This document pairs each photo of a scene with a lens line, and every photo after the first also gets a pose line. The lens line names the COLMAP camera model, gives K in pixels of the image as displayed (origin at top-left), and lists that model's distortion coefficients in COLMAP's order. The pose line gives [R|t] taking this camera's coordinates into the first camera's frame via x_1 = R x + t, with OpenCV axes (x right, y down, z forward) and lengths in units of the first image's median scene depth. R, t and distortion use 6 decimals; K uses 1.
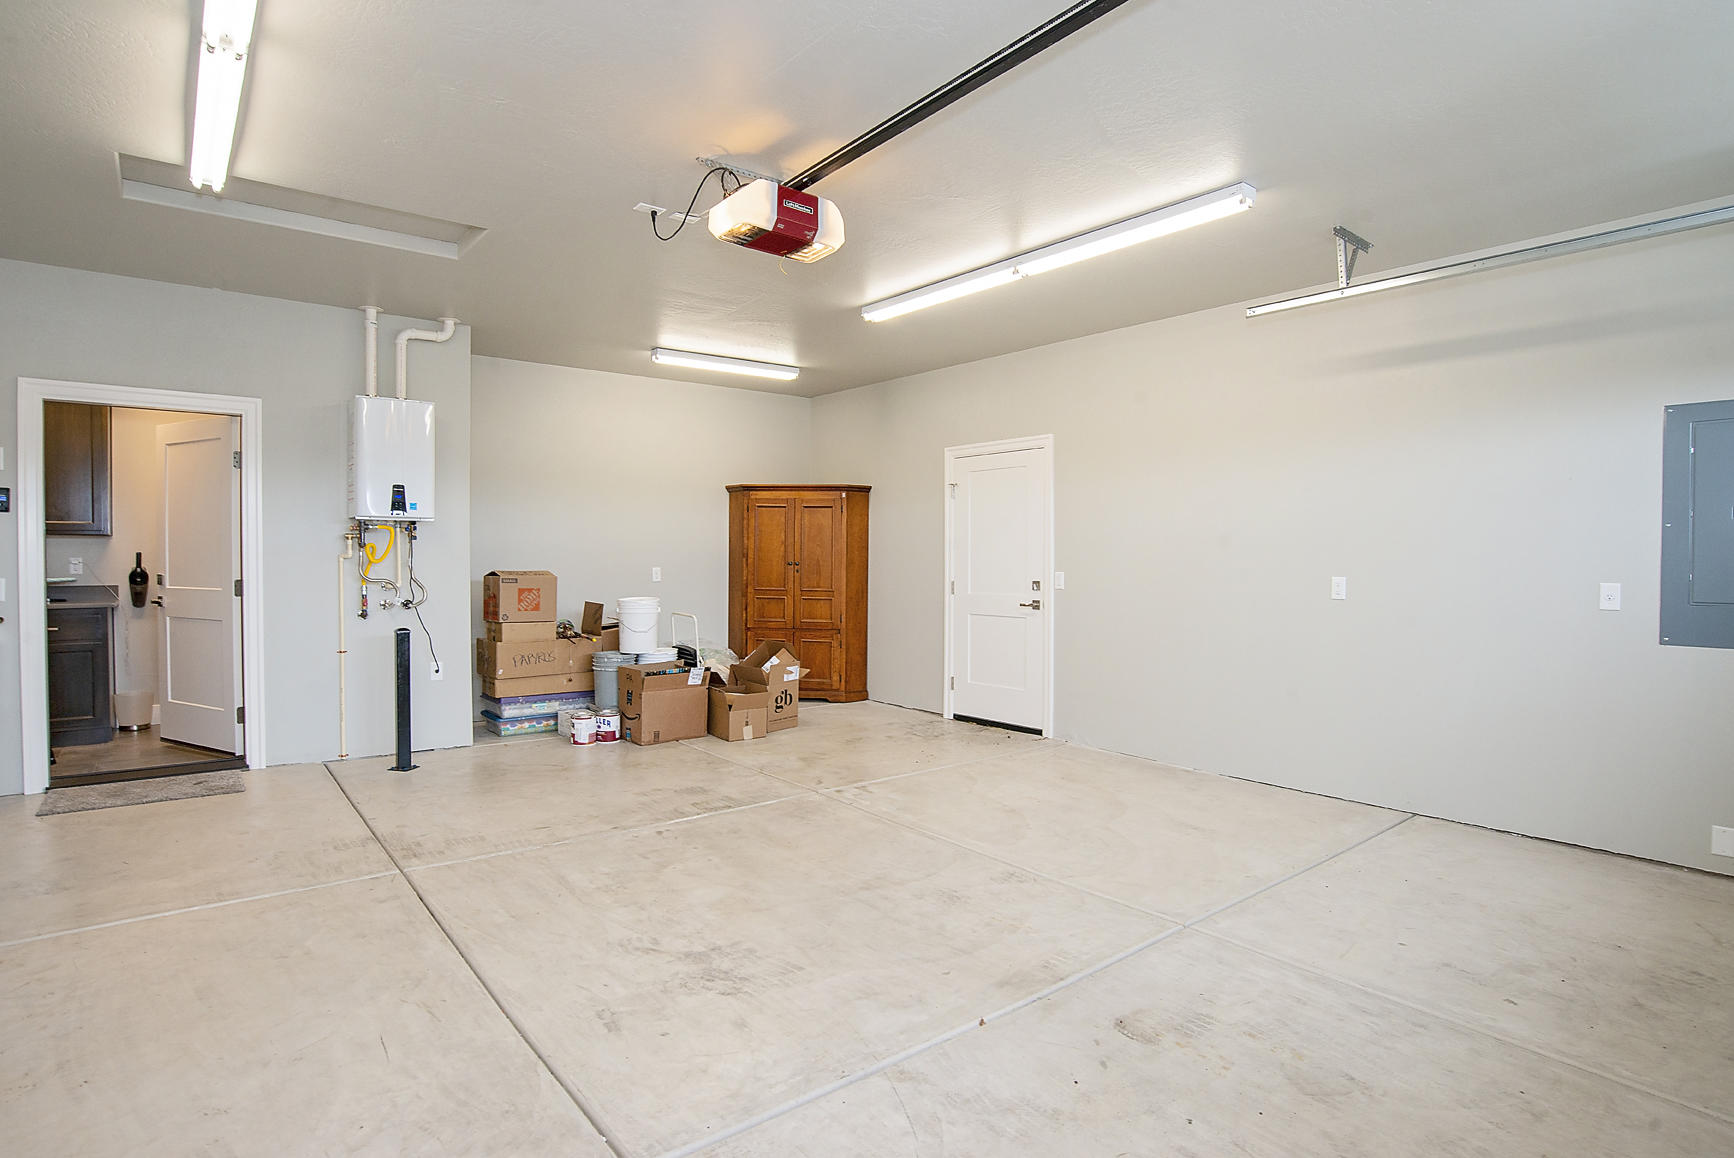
lens RADIAL K [[934.3, 0, 870.0], [0, 934.3, 582.0], [0, 0, 1]] dist [-0.044444, 0.009650]
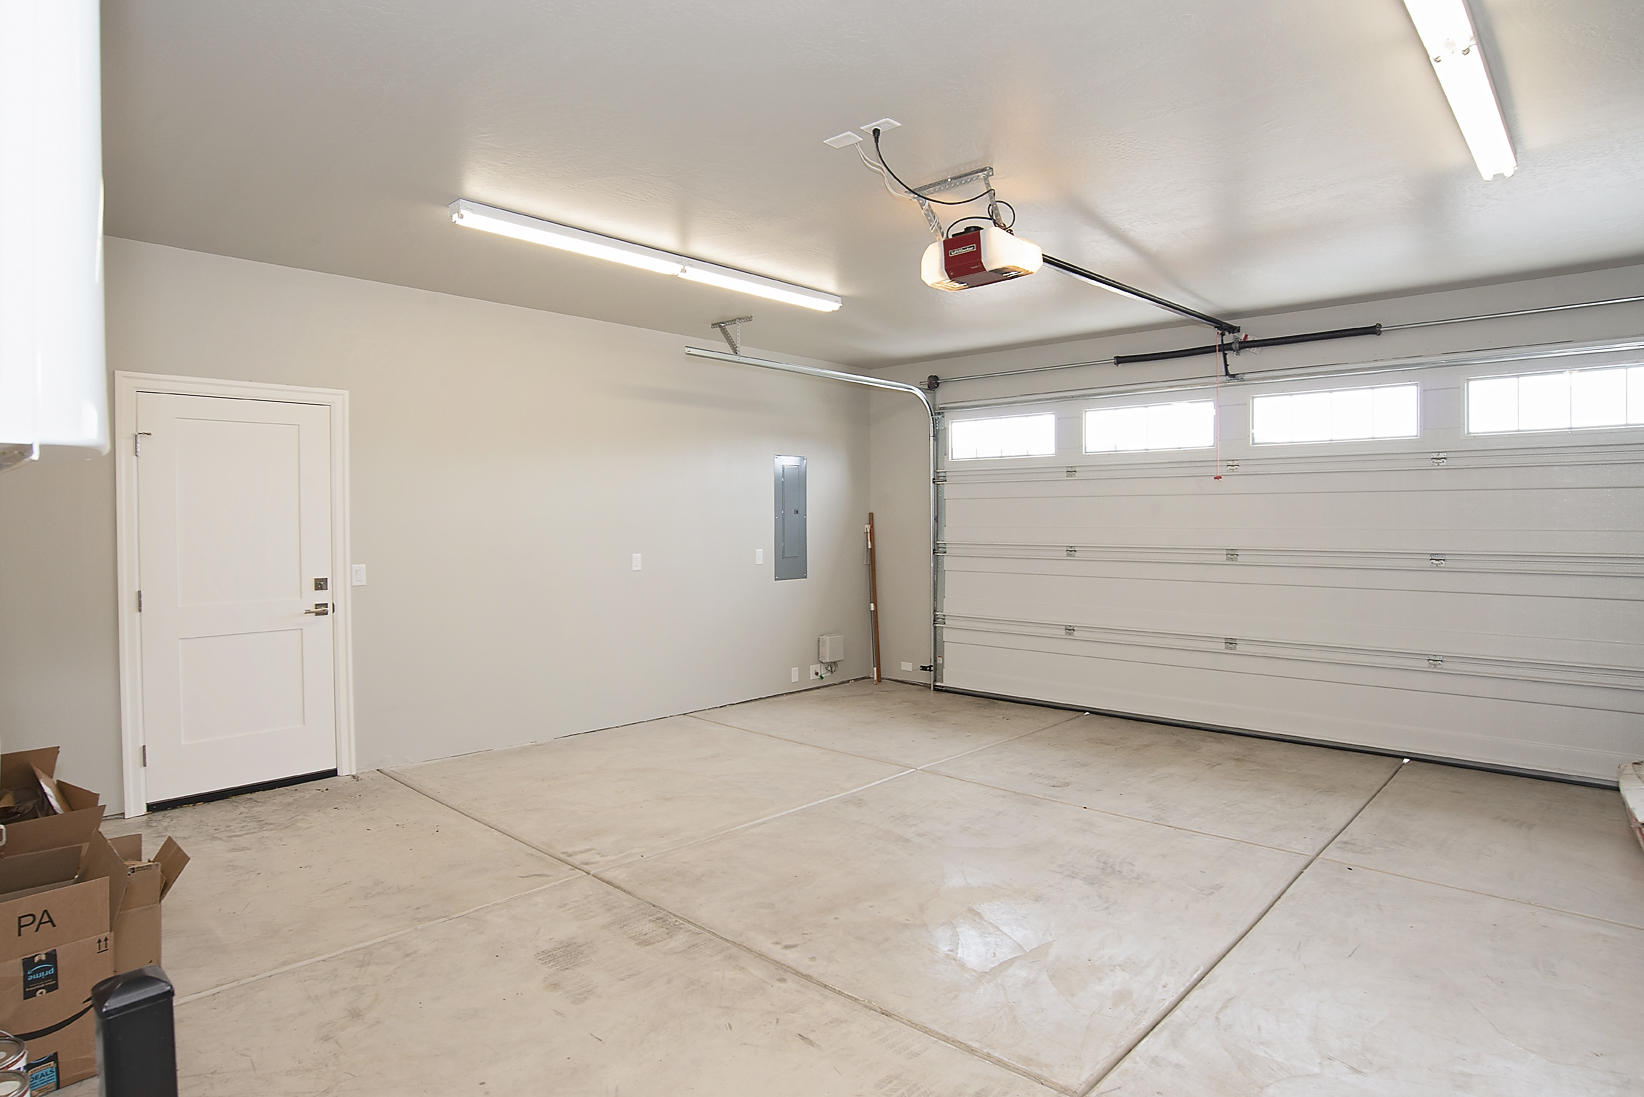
lens RADIAL K [[885.8, 0, 820.7], [0, 885.8, 537.1], [0, 0, 1]] dist [-0.044444, 0.009650]
pose [[-0.159971, -0.018747, 0.986944, -0.831490], [0.024033, 0.999449, 0.022880, -0.057782], [-0.986829, 0.027380, -0.159432, 0.999048]]
